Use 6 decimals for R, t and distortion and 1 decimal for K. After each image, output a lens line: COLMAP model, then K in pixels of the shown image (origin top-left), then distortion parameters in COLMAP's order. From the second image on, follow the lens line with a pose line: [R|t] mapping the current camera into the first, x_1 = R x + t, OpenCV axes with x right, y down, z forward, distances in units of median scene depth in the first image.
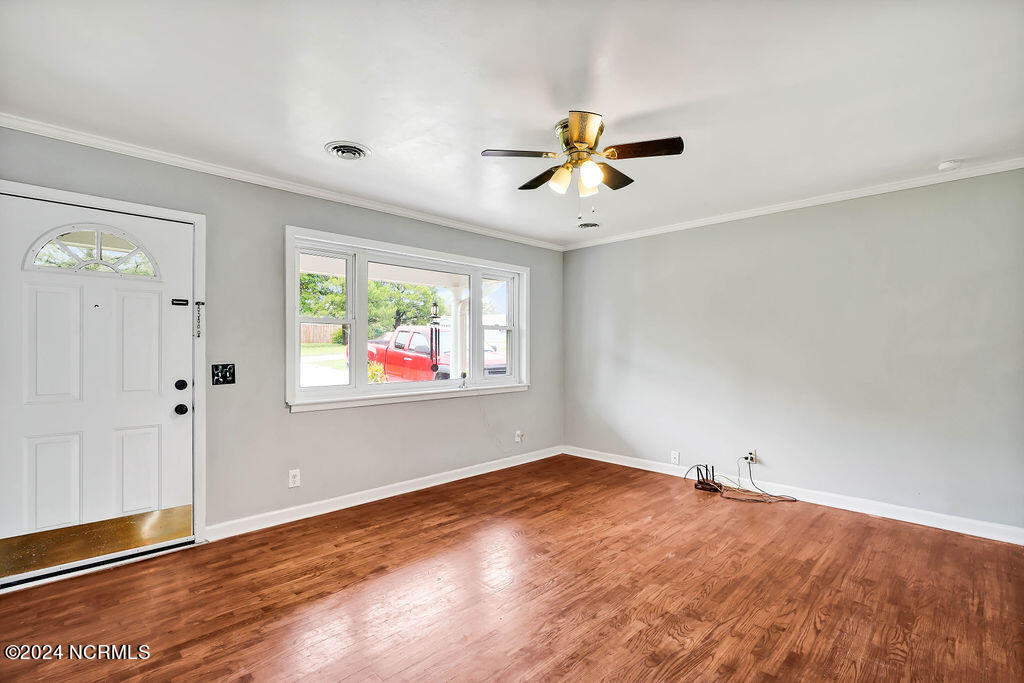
lens RADIAL K [[467.0, 0, 511.5], [0, 467.0, 346.3], [0, 0, 1]] dist [-0.007683, 0.002289]
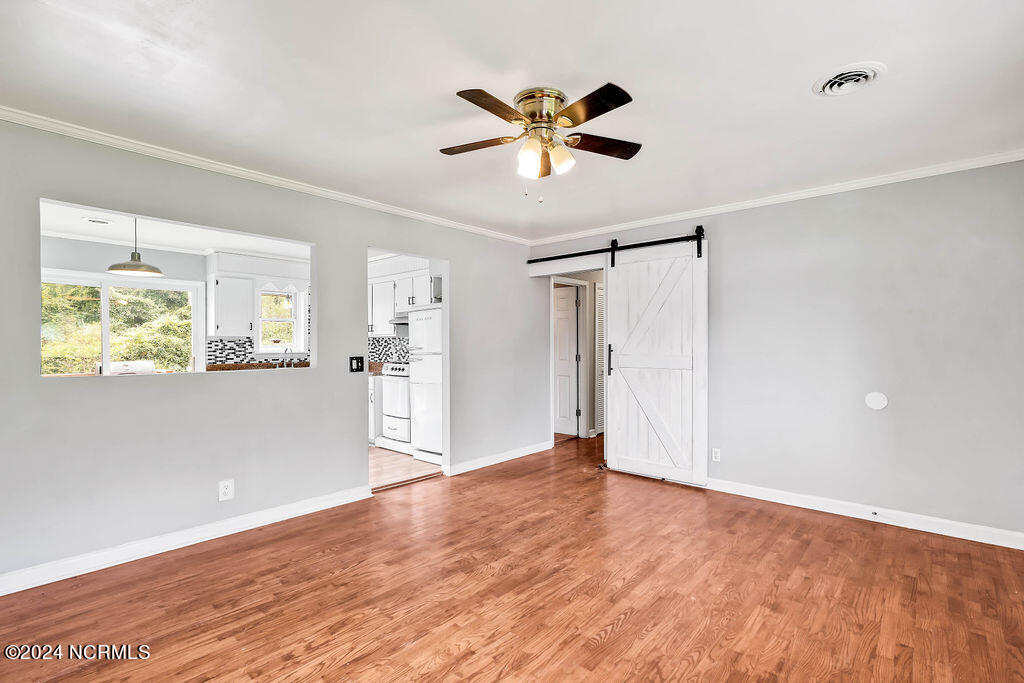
lens RADIAL K [[467.0, 0, 505.5], [0, 467.0, 342.8], [0, 0, 1]] dist [-0.007683, 0.002289]
pose [[-0.999085, -0.000092, -0.042776, 0.264693], [0.000109, 0.999989, -0.004704, 0.002812], [0.042775, -0.004704, -0.999074, 1.998586]]
